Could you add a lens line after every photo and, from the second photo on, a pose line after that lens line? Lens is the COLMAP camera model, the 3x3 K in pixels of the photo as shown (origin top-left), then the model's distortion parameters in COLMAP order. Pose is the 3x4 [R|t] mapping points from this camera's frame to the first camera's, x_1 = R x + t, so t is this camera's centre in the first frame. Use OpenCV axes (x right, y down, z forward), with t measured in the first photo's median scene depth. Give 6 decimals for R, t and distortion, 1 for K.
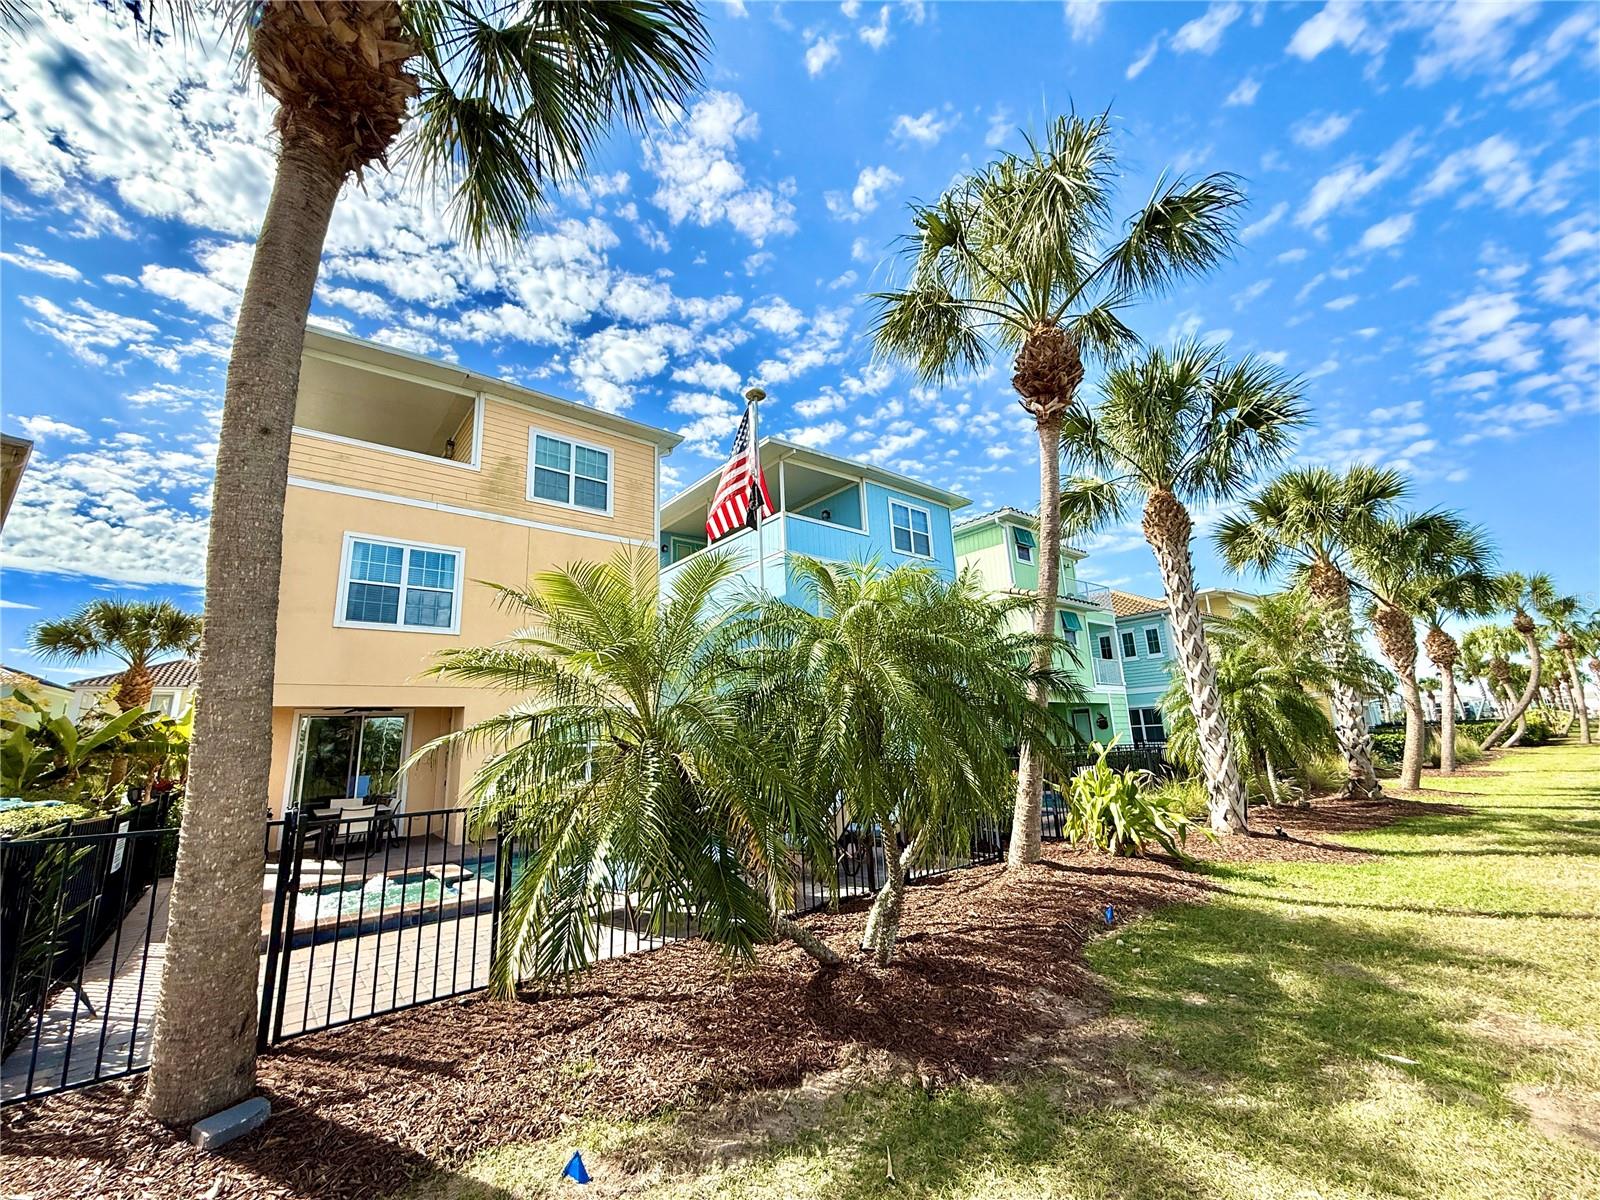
lens RADIAL K [[637.7, 0, 799.9], [0, 637.7, 599.0], [0, 0, 1]] dist [0.001127, -0.000254]
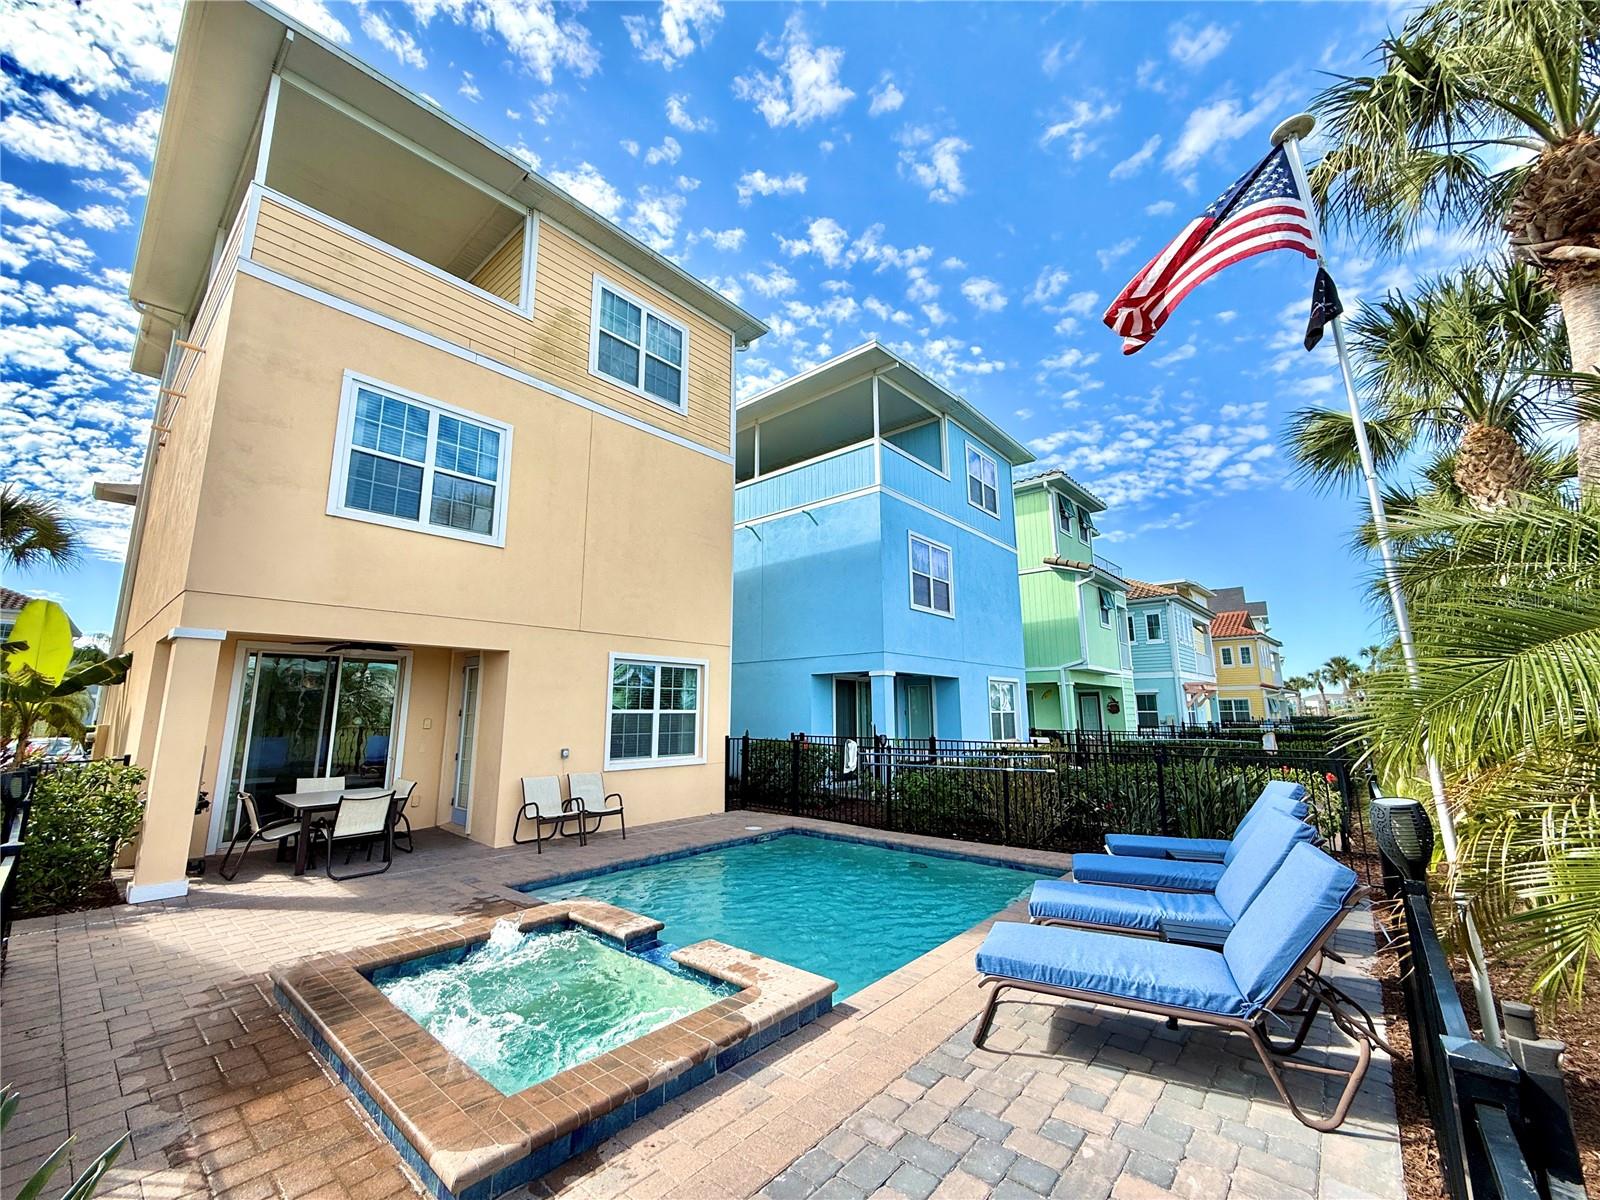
lens RADIAL K [[637.7, 0, 796.3], [0, 637.7, 596.3], [0, 0, 1]] dist [0.001127, -0.000254]
pose [[0.985649, 0.067276, 0.154821, -0.292036], [-0.073166, 0.996785, 0.032655, 0.056554], [-0.152126, -0.043514, 0.987403, 0.239412]]
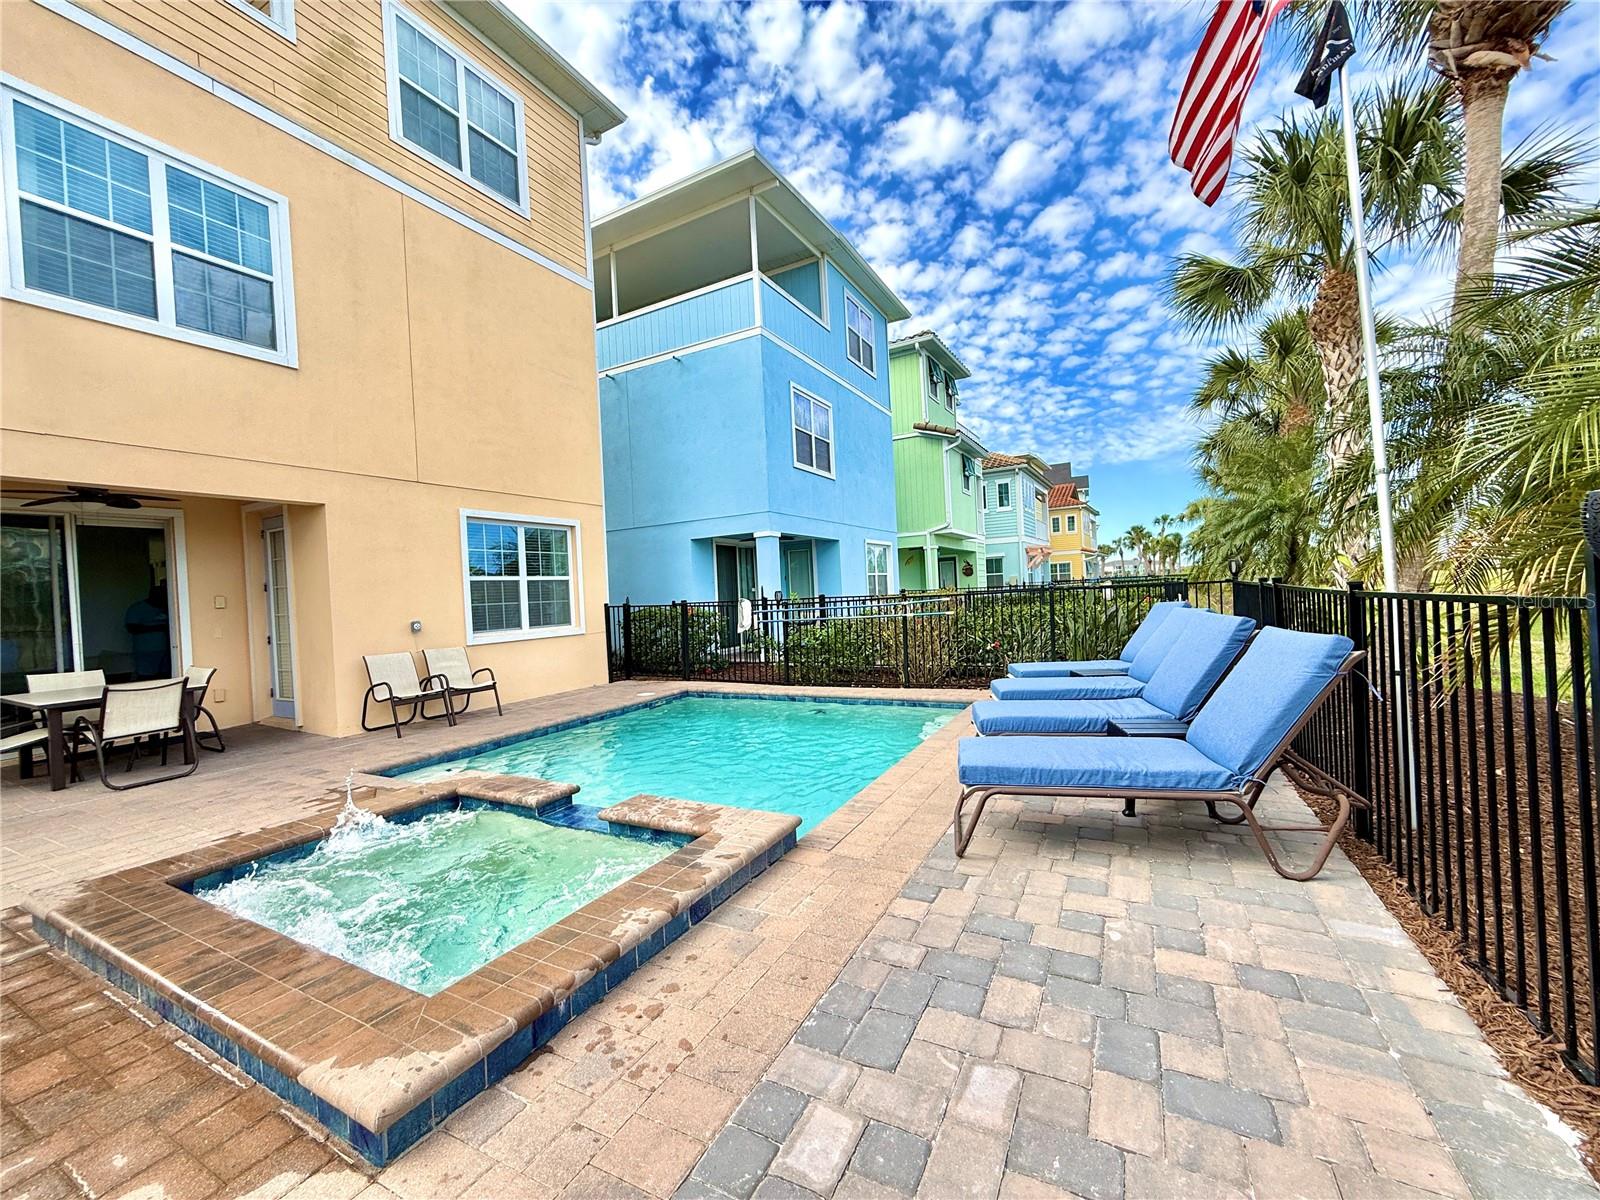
lens RADIAL K [[637.7, 0, 796.6], [0, 637.7, 595.9], [0, 0, 1]] dist [0.001127, -0.000254]
pose [[0.926932, -0.007396, 0.375156, -0.314380], [-0.071429, 0.978045, 0.195768, 0.096712], [-0.368367, -0.208261, 0.906053, 0.293469]]
